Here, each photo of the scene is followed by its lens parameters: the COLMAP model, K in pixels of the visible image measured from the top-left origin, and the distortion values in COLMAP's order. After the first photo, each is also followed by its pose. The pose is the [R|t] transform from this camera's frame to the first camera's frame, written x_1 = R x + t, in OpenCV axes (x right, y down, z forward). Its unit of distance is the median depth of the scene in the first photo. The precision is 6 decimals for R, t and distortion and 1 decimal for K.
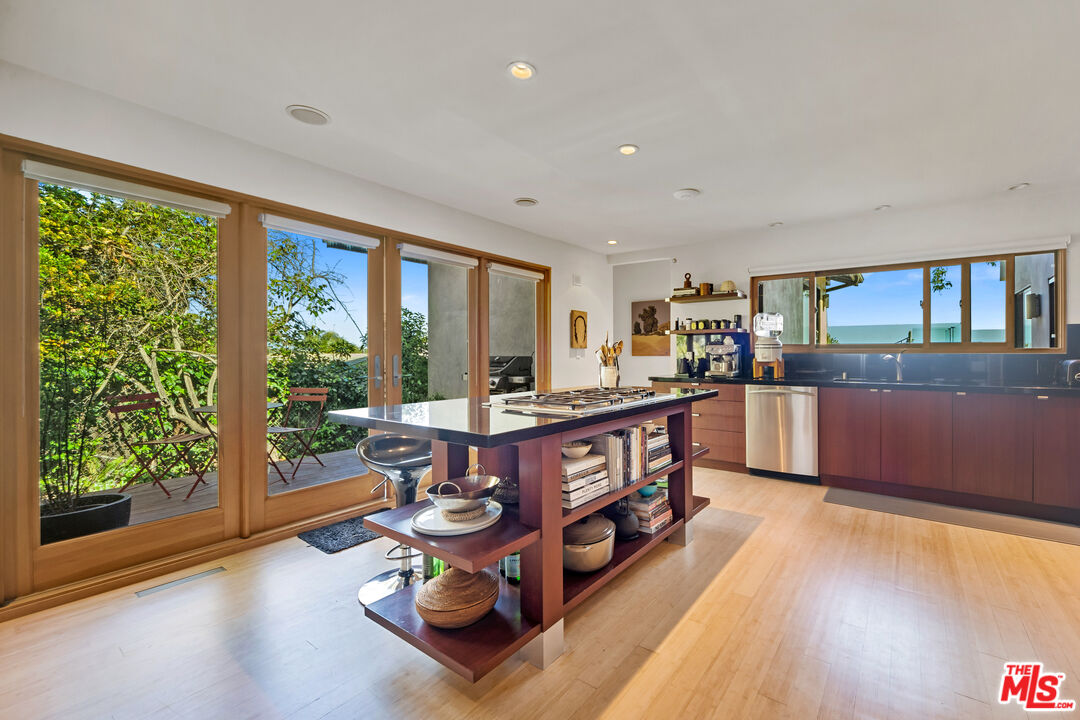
lens RADIAL K [[469.2, 0, 540.0], [0, 469.2, 360.0], [0, 0, 1]] dist [-0.000926, 0.000057]
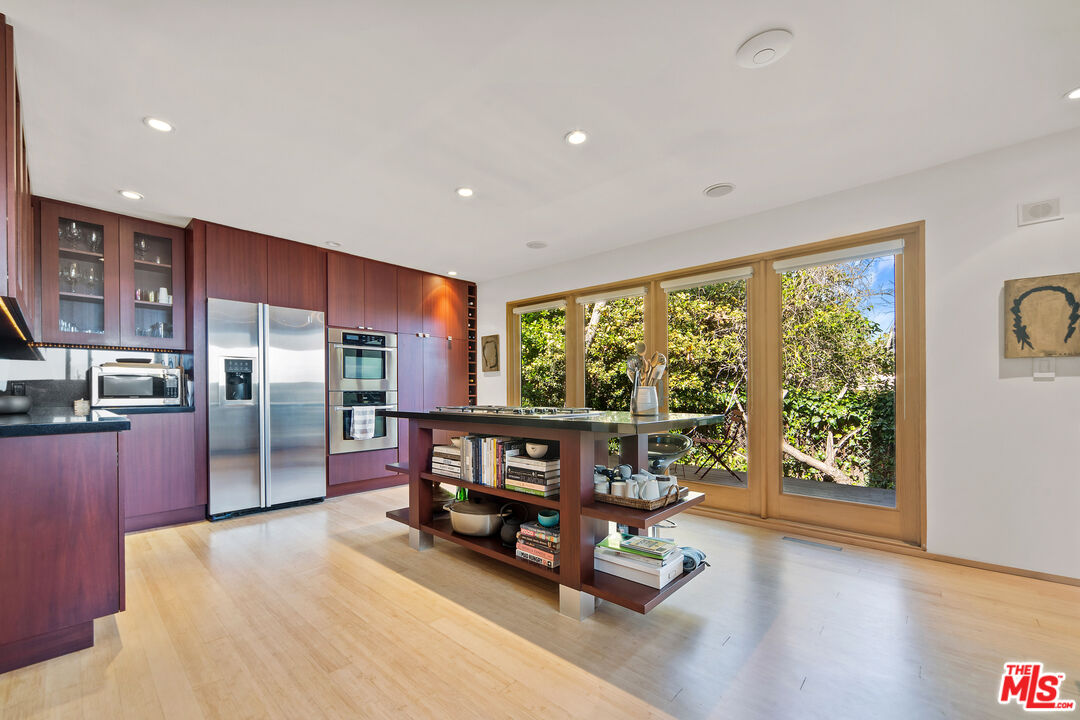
lens RADIAL K [[435.4, 0, 541.4], [0, 435.4, 394.2], [0, 0, 1]] dist [-0.000187, 0.000017]
pose [[-0.084689, 0.004677, -0.996396, 1.223804], [-0.012876, 0.999900, 0.005788, 0.032003], [0.996324, 0.013319, -0.084620, 1.211823]]
